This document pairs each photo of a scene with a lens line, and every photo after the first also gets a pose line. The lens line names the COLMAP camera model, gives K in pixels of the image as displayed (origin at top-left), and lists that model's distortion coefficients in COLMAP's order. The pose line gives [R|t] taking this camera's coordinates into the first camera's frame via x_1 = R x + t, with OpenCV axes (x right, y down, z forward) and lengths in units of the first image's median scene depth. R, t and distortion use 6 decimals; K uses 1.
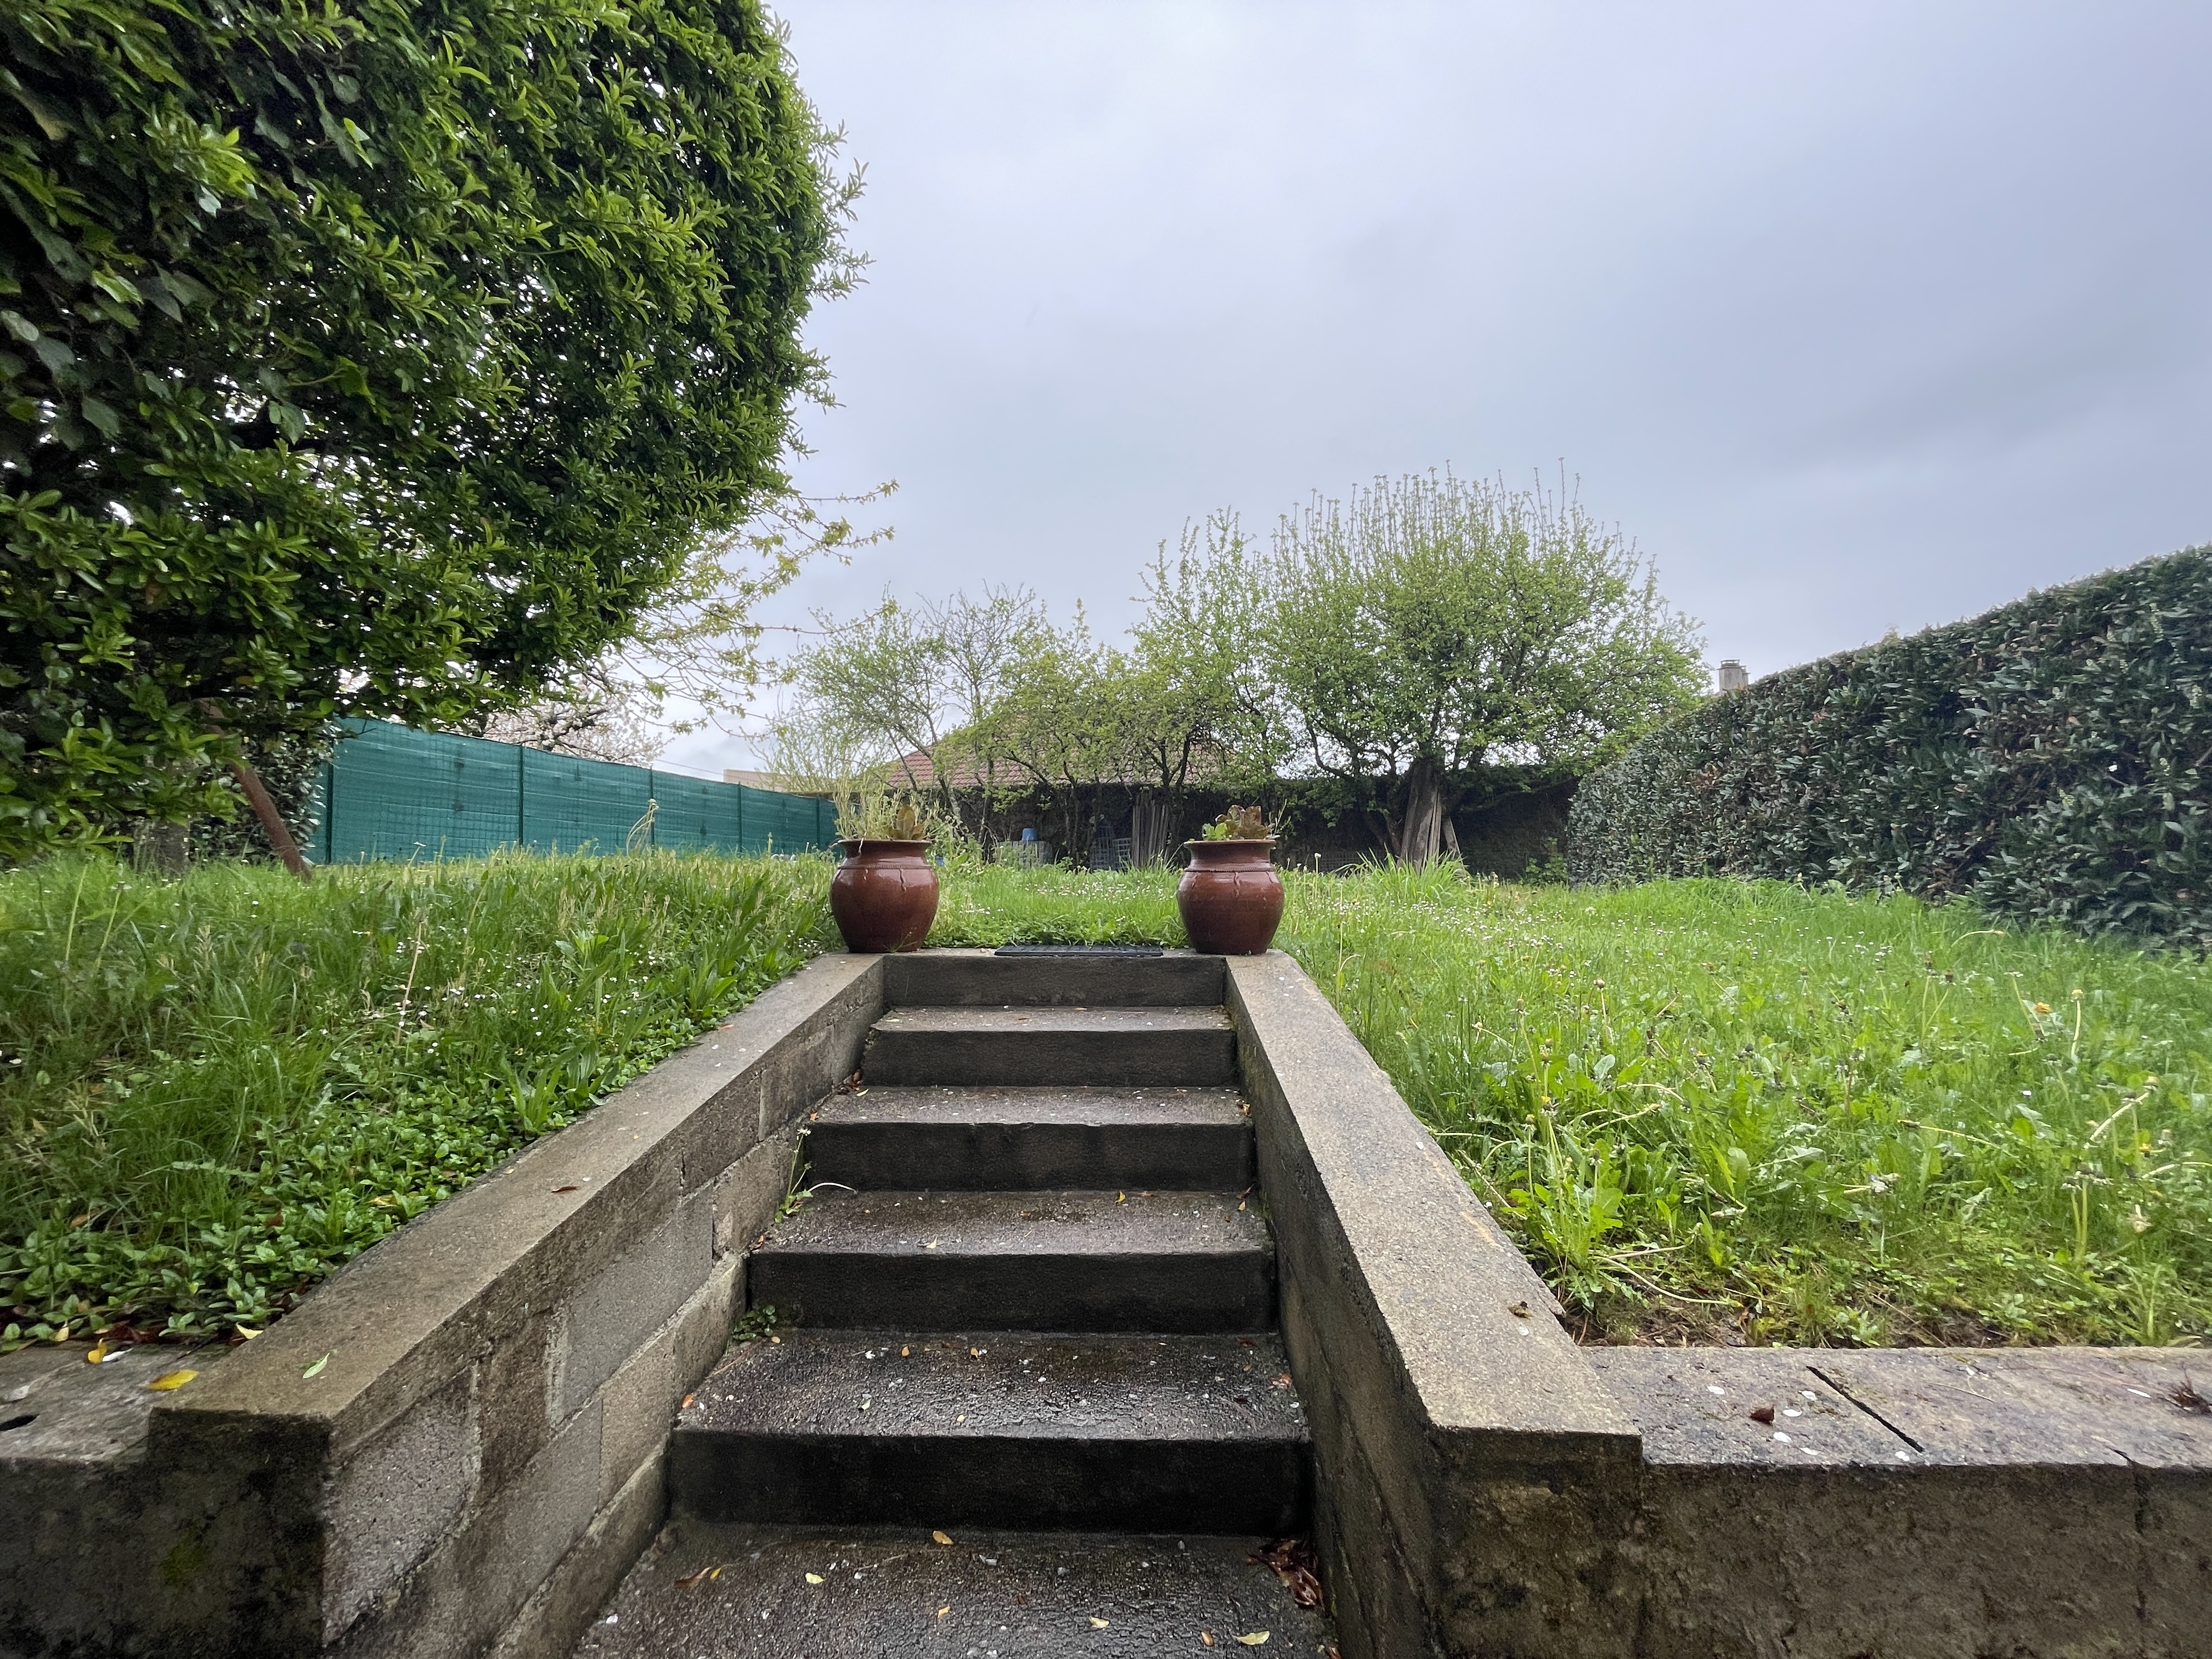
lens RADIAL K [[889.4, 0, 1095.5], [0, 889.4, 830.9], [0, 0, 1]] dist [0.000971, -0.000005]
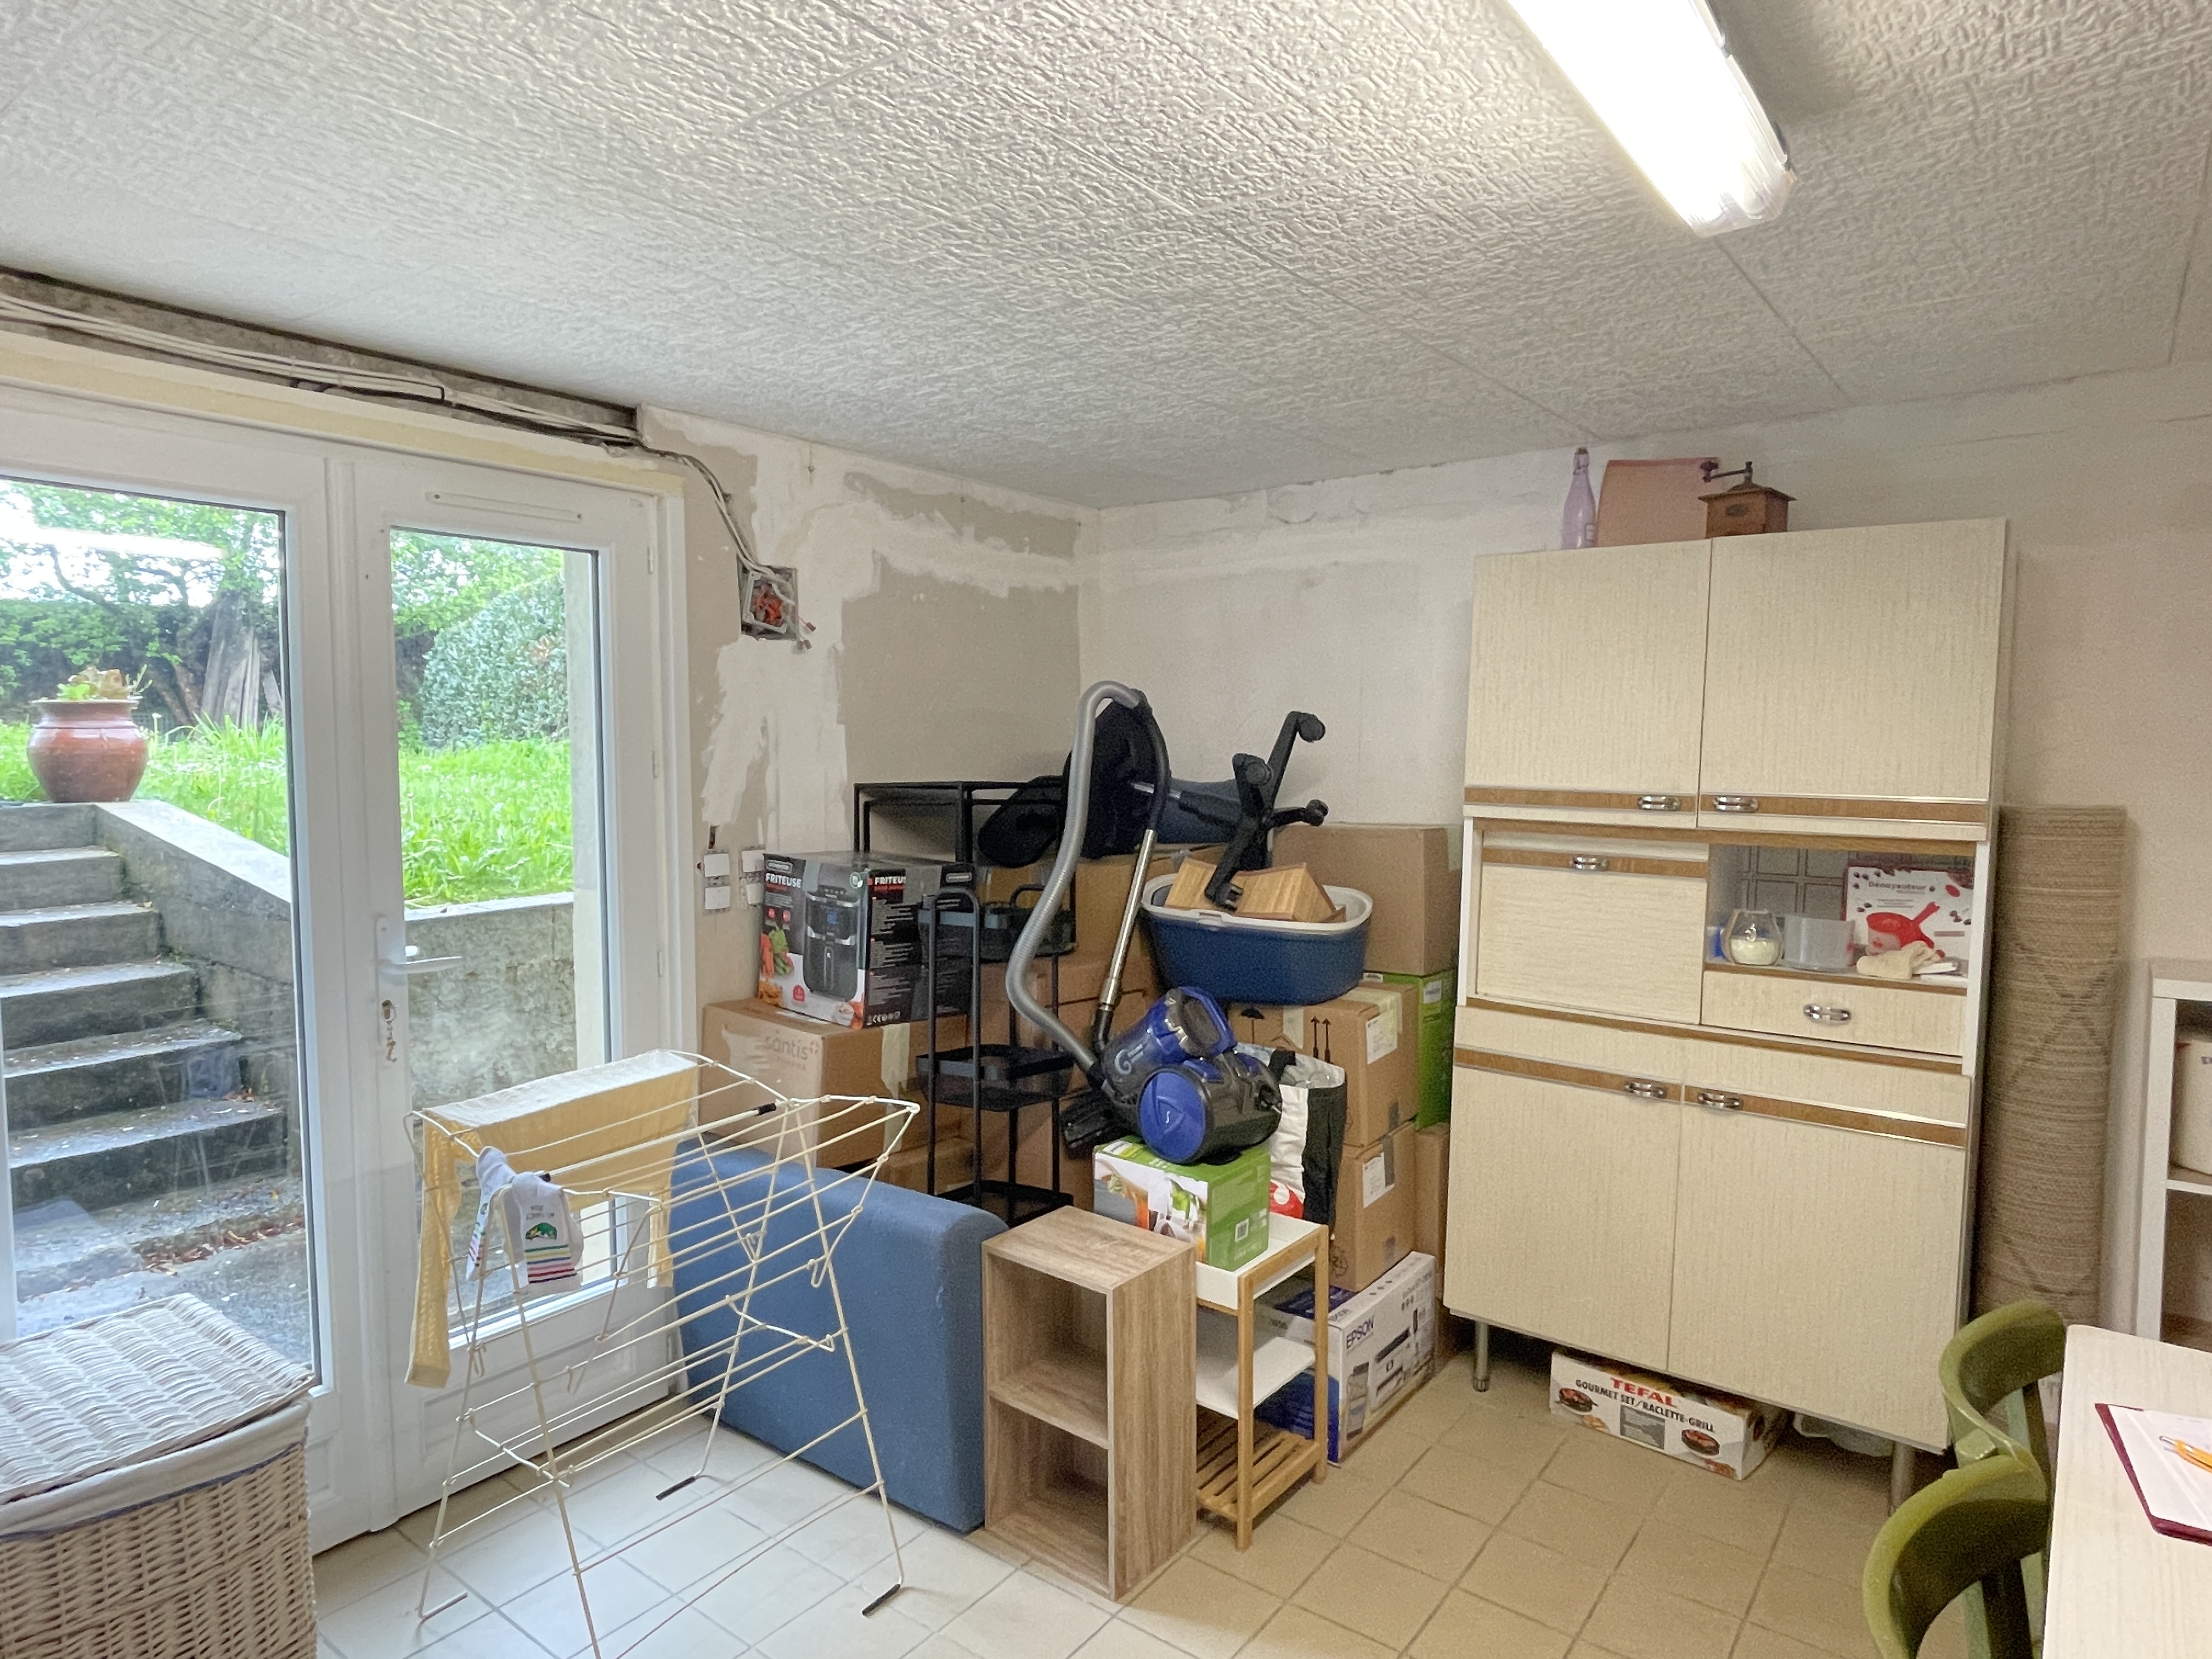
lens RADIAL K [[1313.0, 0, 1098.3], [0, 1313.0, 828.9], [0, 0, 1]] dist [-0.009727, -0.001510]
pose [[0.580829, -0.052644, 0.812321, -0.171779], [-0.034639, 0.995404, 0.089277, -0.006876], [-0.813288, -0.079993, 0.576336, -0.371706]]
